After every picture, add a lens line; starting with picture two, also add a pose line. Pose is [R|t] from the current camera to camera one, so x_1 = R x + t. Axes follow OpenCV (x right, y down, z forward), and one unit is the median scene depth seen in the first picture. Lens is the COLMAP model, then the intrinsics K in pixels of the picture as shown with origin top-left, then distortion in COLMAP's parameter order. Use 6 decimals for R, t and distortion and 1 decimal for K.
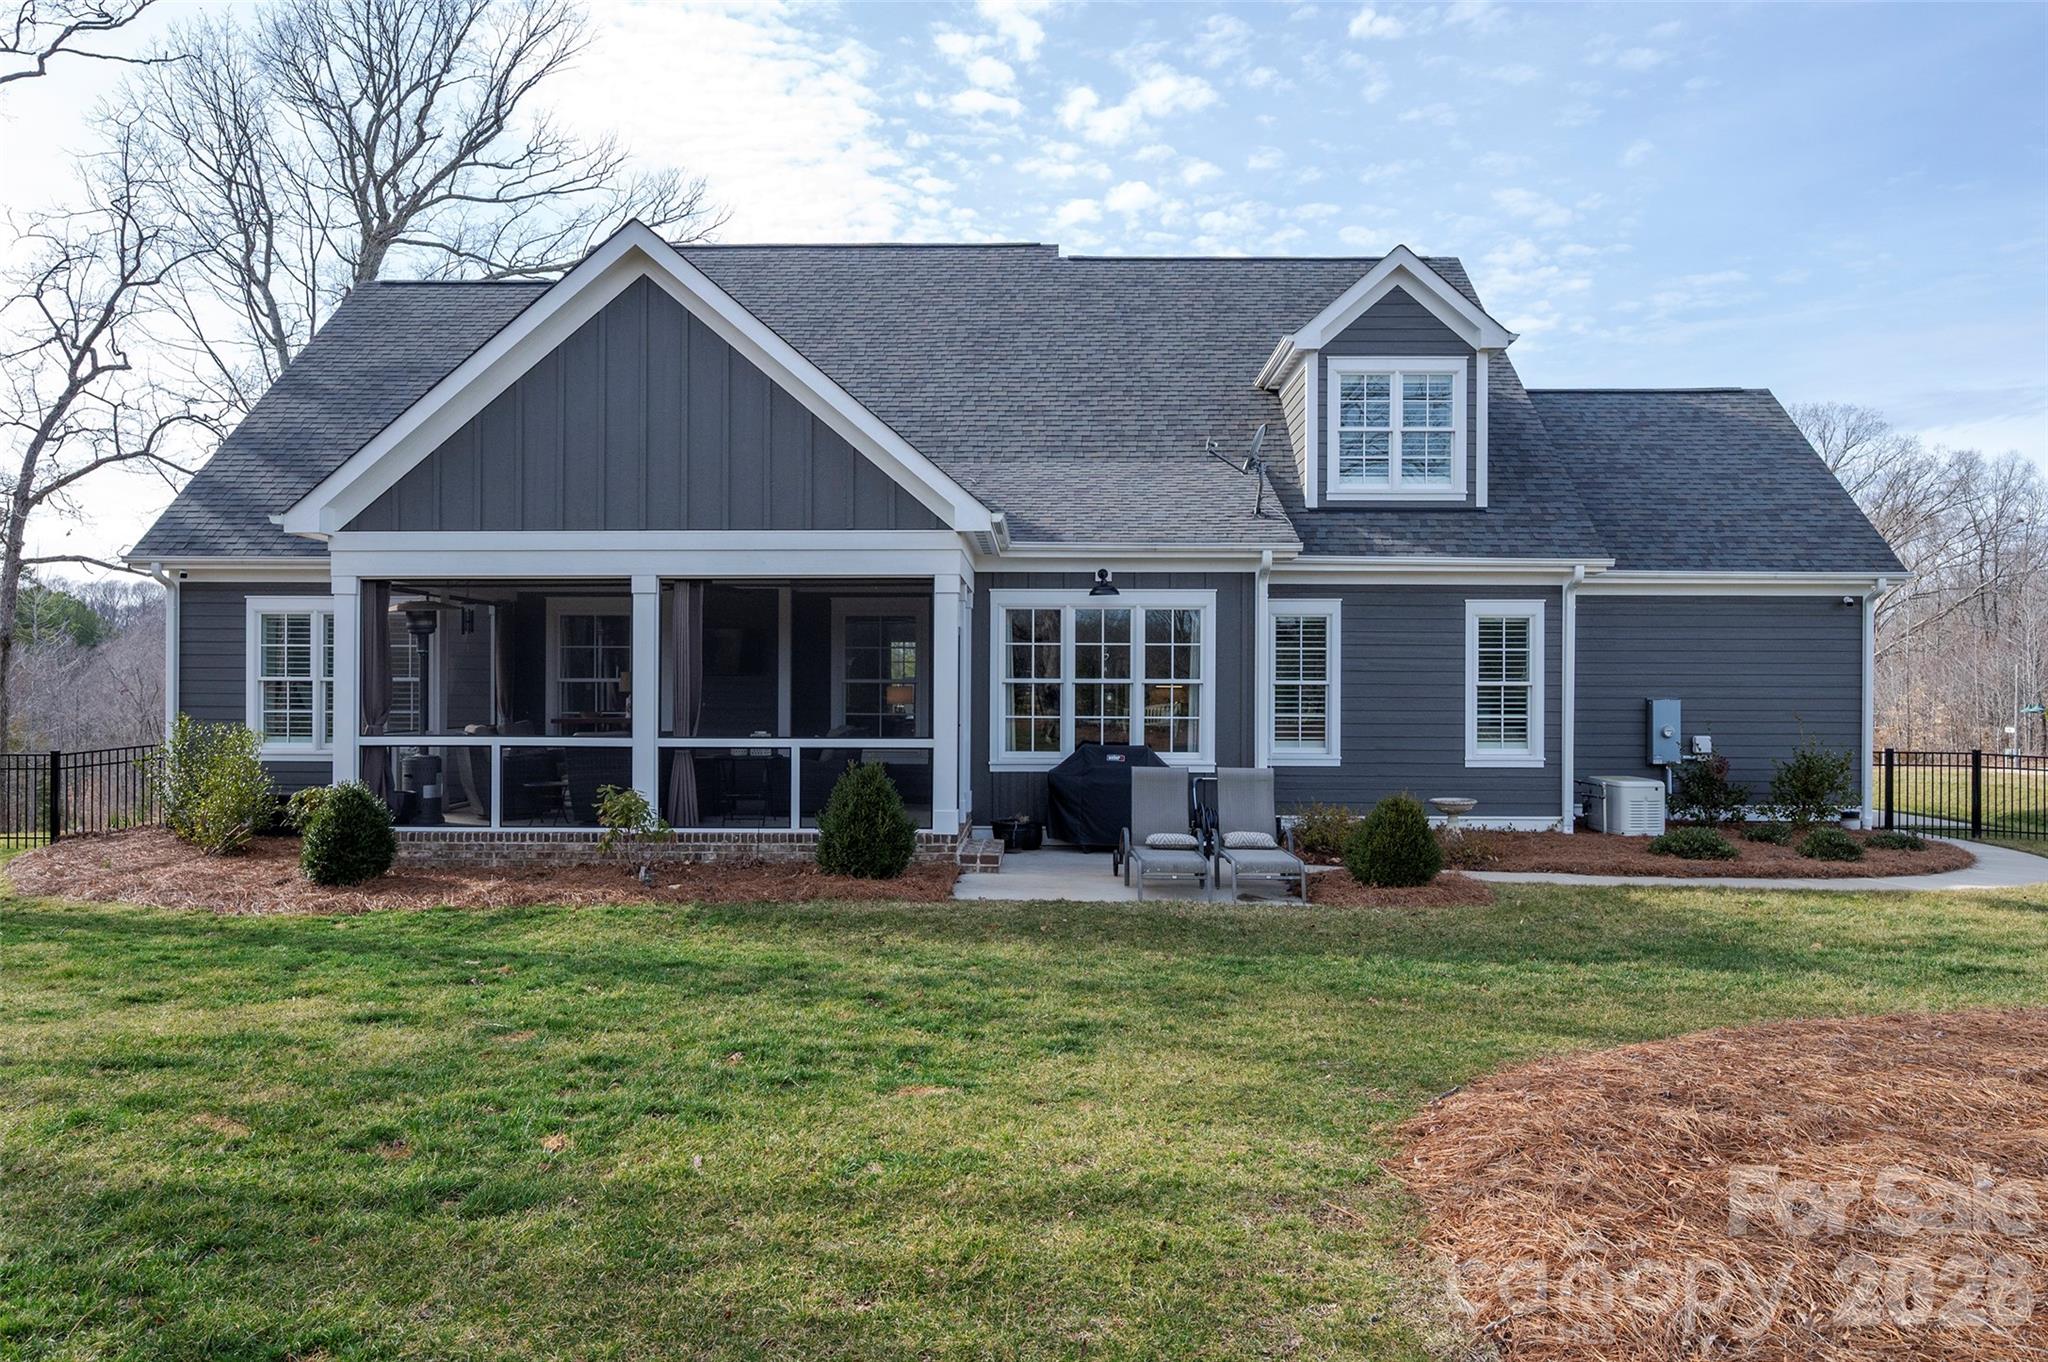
lens RADIAL K [[1458.2, 0, 1024.0], [0, 1458.2, 681.0], [0, 0, 1]] dist [0.004067, 0.000496]
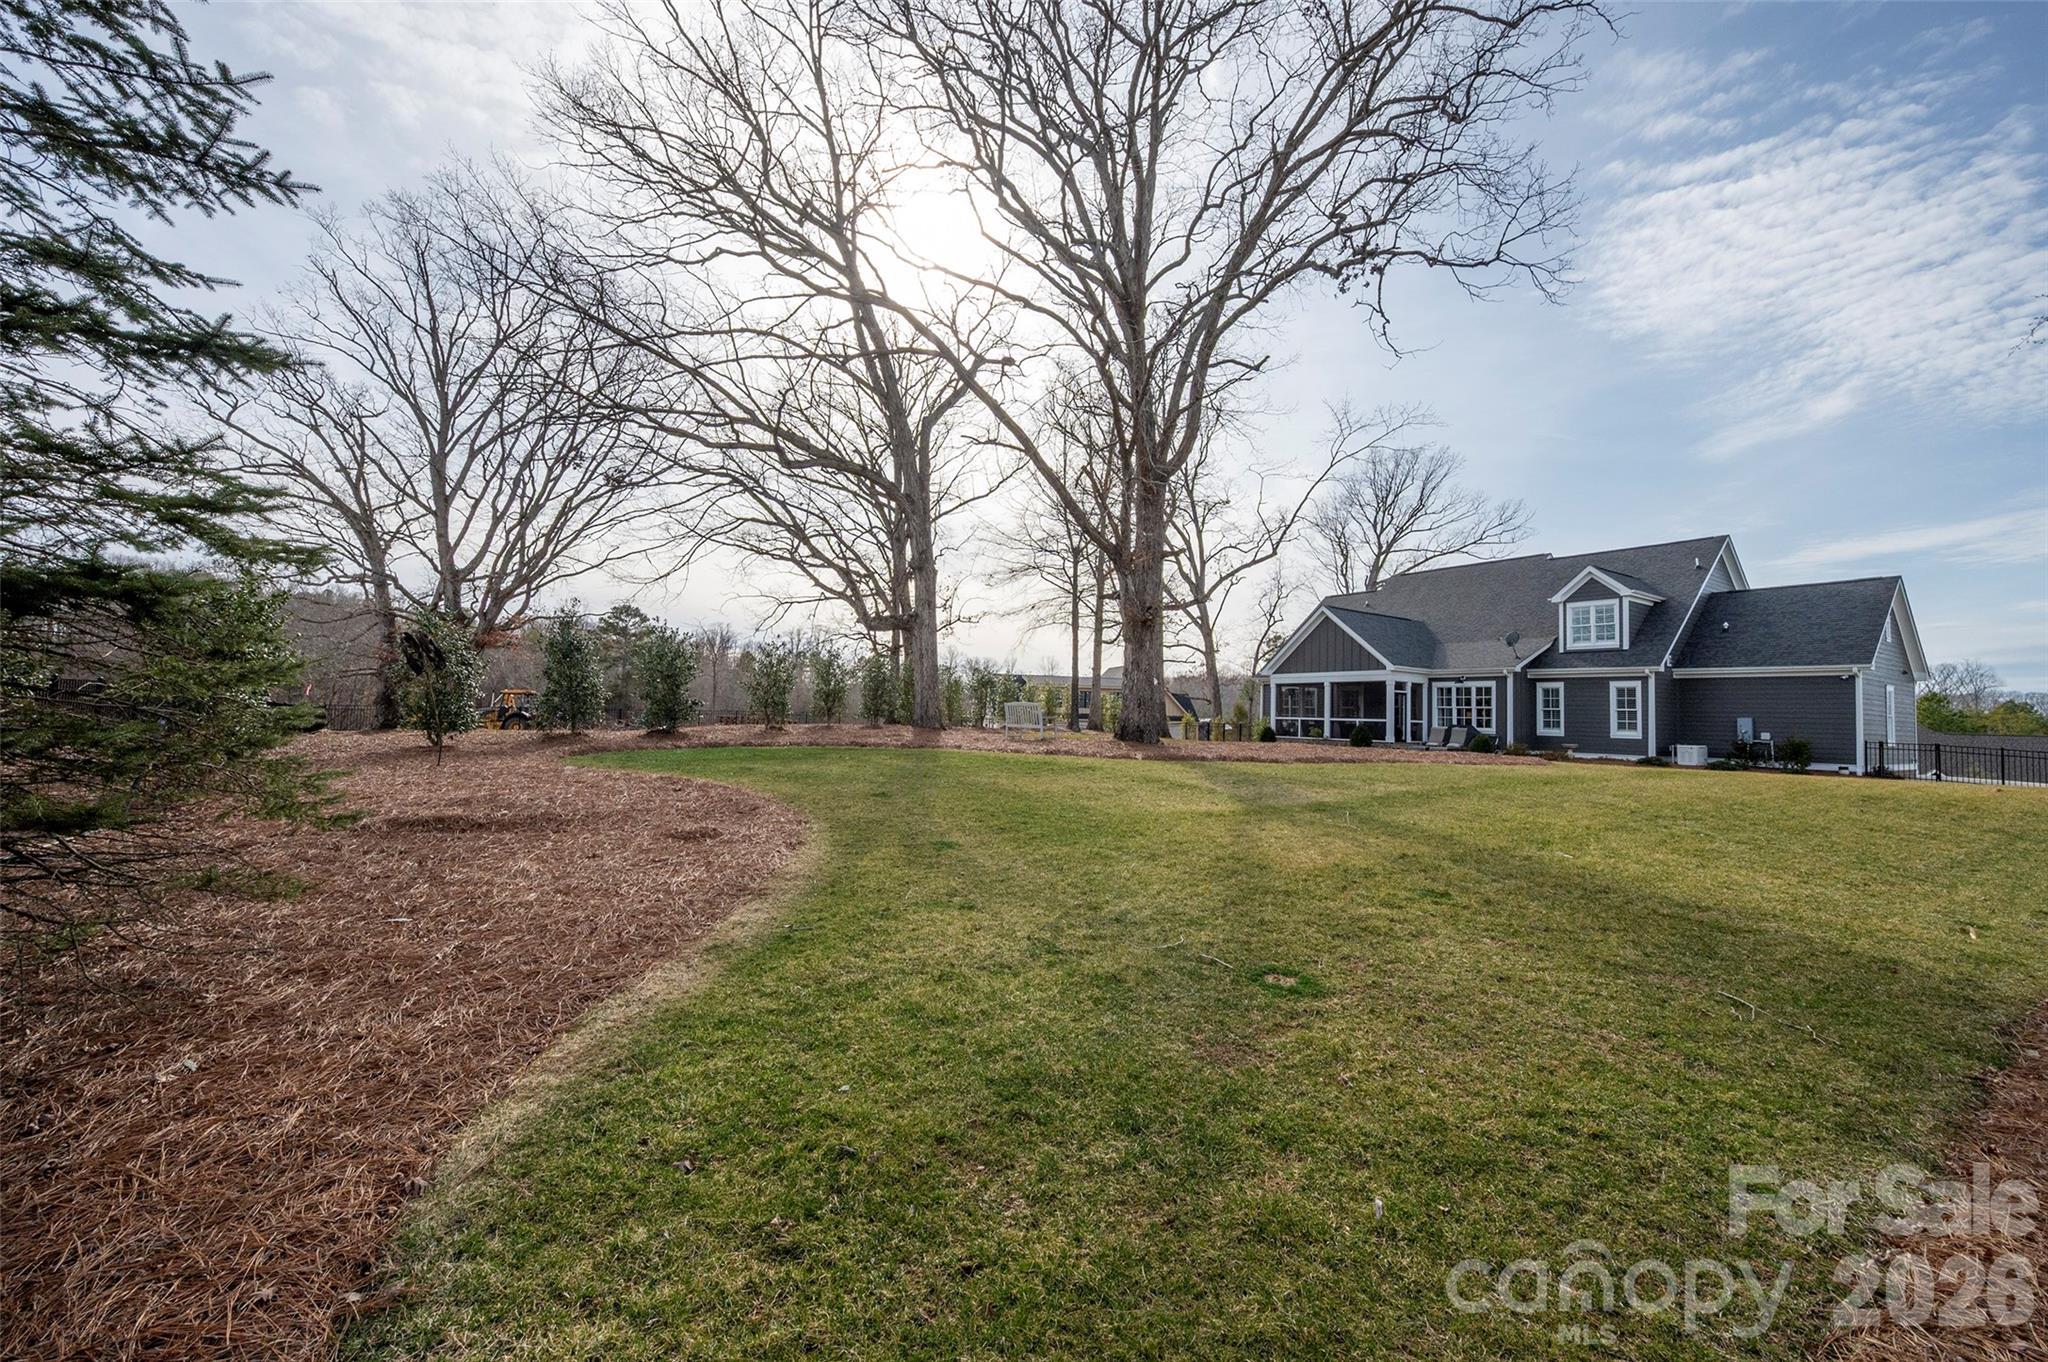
lens RADIAL K [[797.5, 0, 1024.0], [0, 797.5, 681.0], [0, 0, 1]] dist [-0.000360, 0.000032]
pose [[0.575227, -0.026759, -0.817556, 0.941146], [-0.032028, 0.997962, -0.055199, 0.070997], [0.817366, 0.057937, 0.573198, -0.902377]]
